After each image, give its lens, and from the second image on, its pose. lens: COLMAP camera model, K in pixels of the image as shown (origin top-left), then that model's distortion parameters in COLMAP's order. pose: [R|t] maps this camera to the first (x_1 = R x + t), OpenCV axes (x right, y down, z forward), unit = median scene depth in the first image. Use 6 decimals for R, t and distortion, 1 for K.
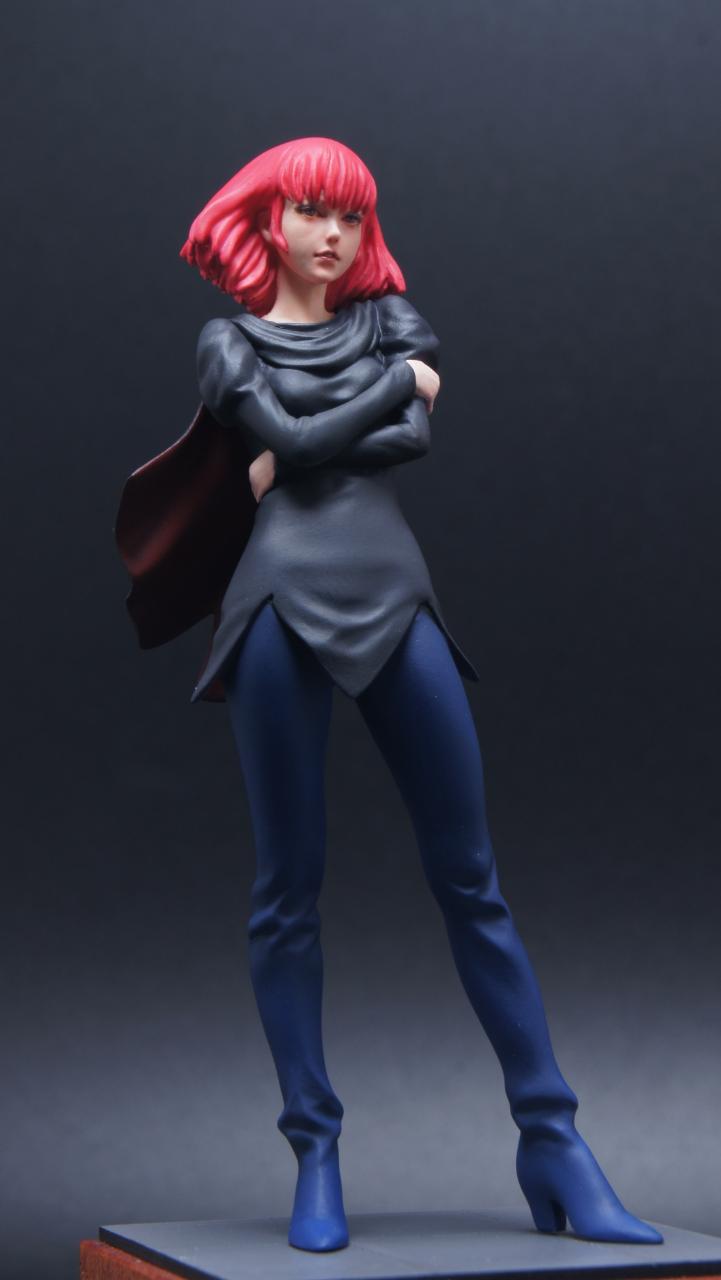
lens RADIAL K [[3134.3, 0, 360.1], [0, 3134.3, 560.2], [0, 0, 1]] dist [0.059467, -0.156211]
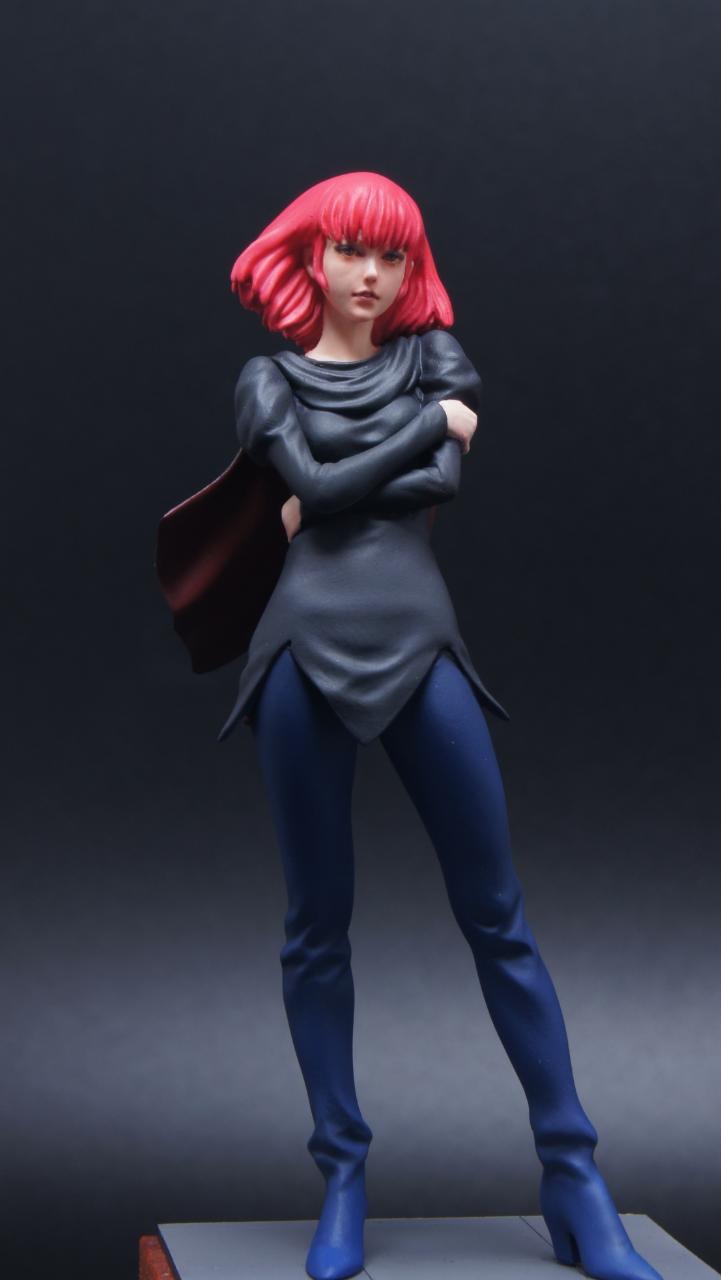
lens RADIAL K [[3134.3, 0, 360.1], [0, 3134.3, 560.2], [0, 0, 1]] dist [0.059467, -0.156211]
pose [[0.986401, 0.017825, -0.163386, 0.154594], [-0.005371, 0.997066, 0.076355, -0.089737], [0.164267, -0.074439, 0.983603, 0.004861]]
